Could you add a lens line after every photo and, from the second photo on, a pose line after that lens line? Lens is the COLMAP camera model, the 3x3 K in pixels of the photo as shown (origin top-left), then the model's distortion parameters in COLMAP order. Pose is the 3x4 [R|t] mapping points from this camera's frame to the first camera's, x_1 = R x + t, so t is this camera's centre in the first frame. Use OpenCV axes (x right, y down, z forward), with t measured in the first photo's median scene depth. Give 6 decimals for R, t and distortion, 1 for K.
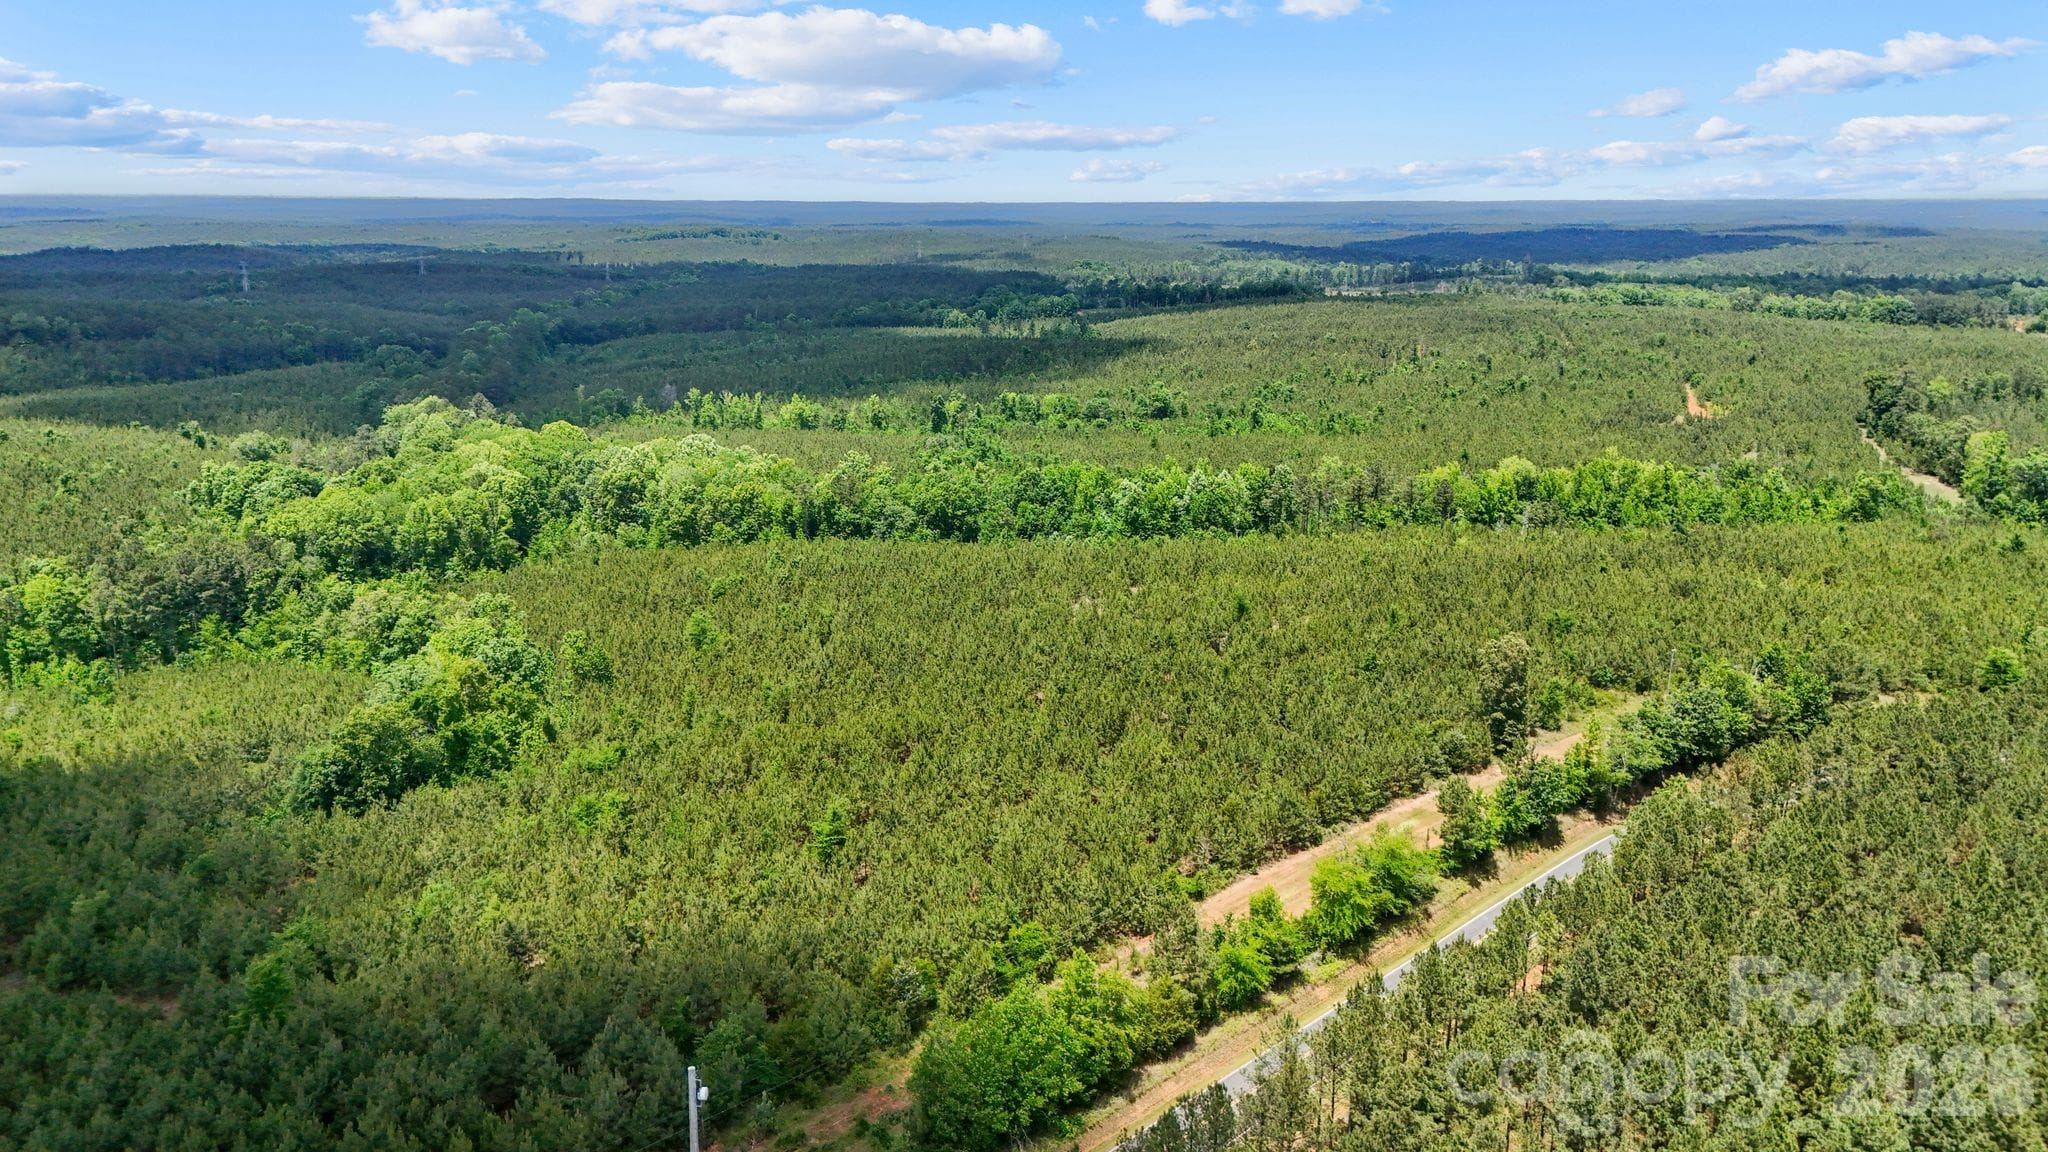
lens RADIAL K [[1529.9, 0, 1024.0], [0, 1529.9, 576.0], [0, 0, 1]] dist [0.056068, -0.047108]
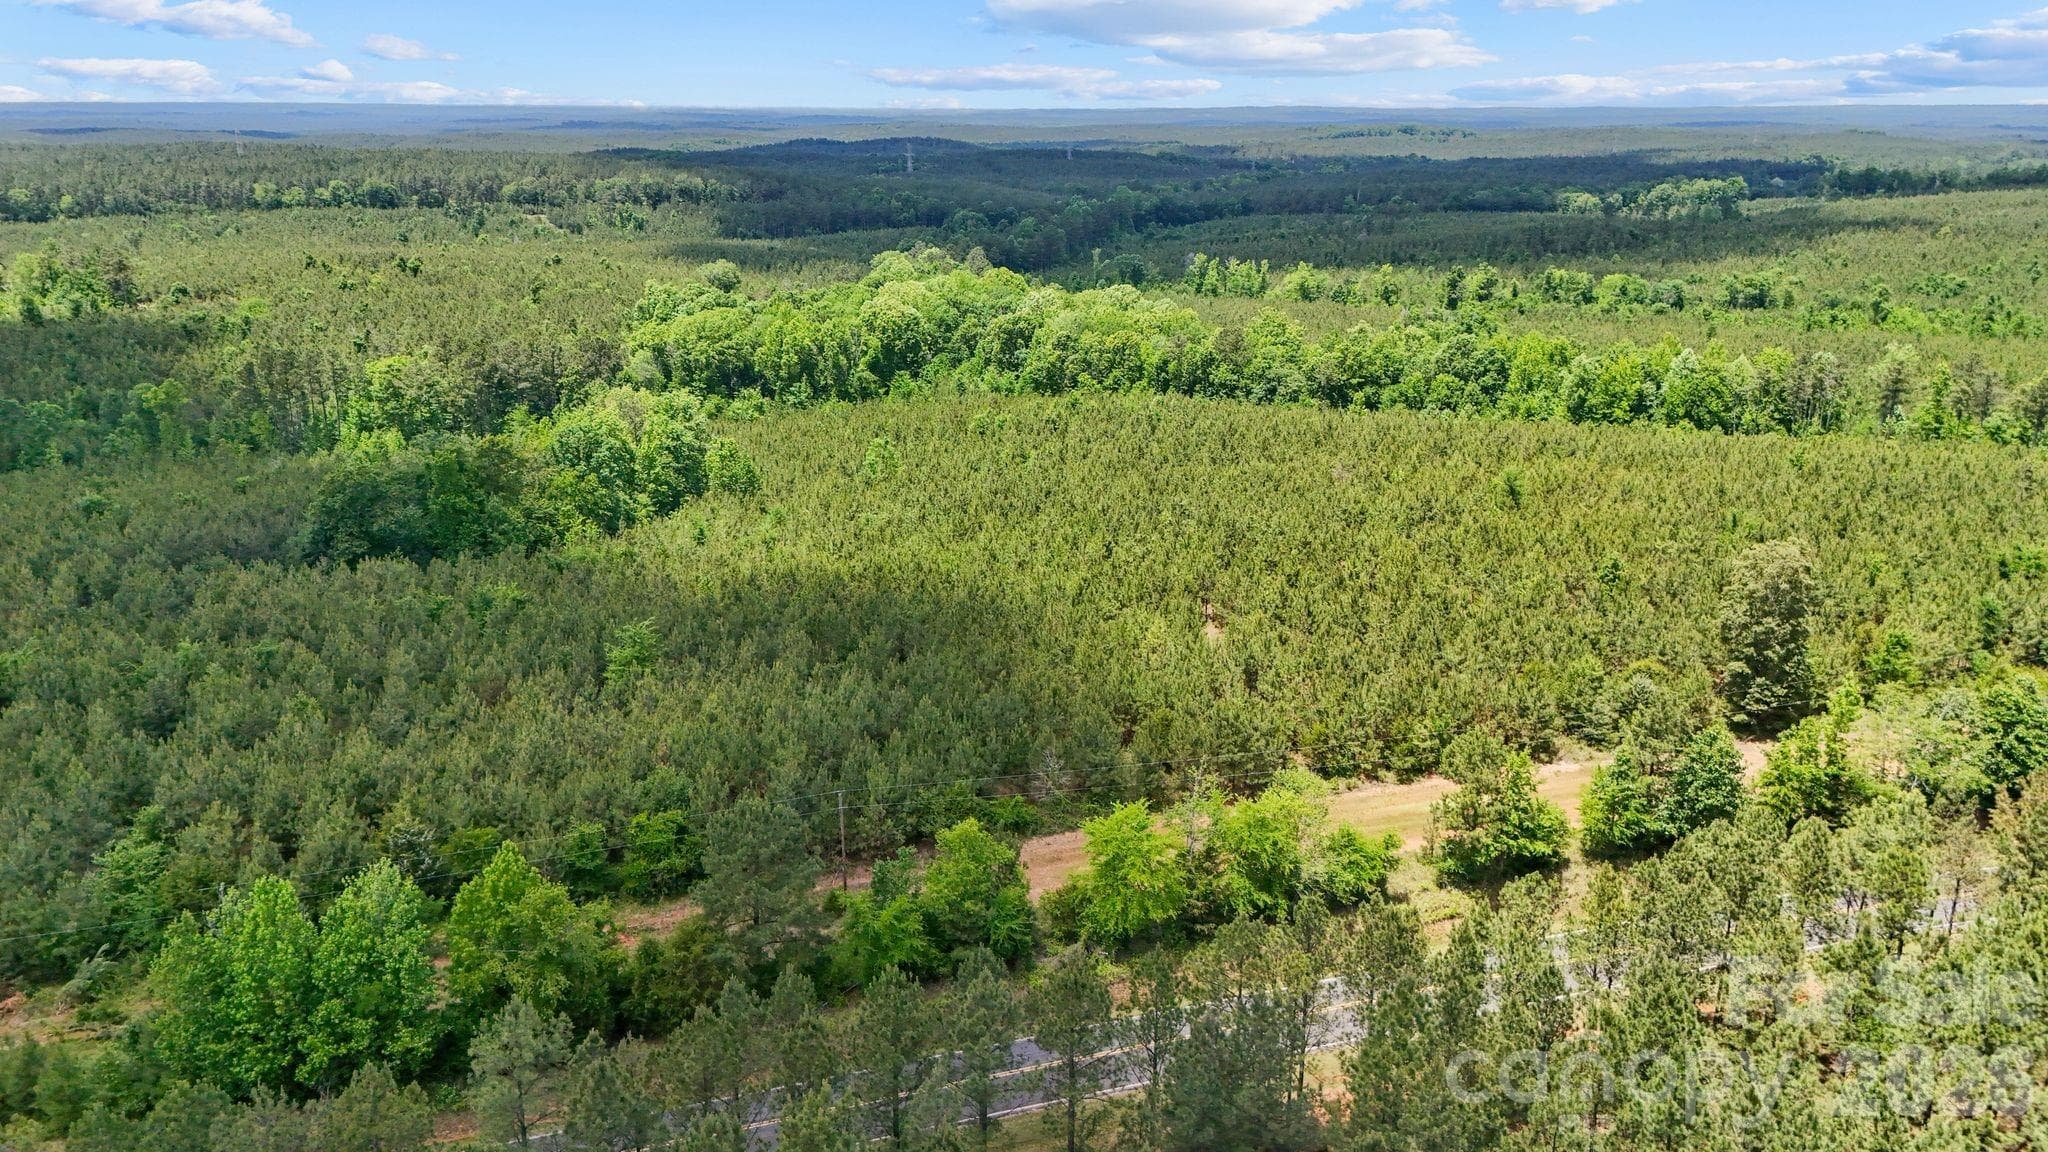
lens RADIAL K [[1537.7, 0, 1022.4], [0, 1537.7, 579.6], [0, 0, 1]] dist [0.064993, -0.056443]
pose [[0.895274, 0.126364, -0.427219, 0.159726], [-0.104168, 0.991725, 0.075041, 0.020181], [0.433166, -0.022680, 0.901029, 0.162588]]
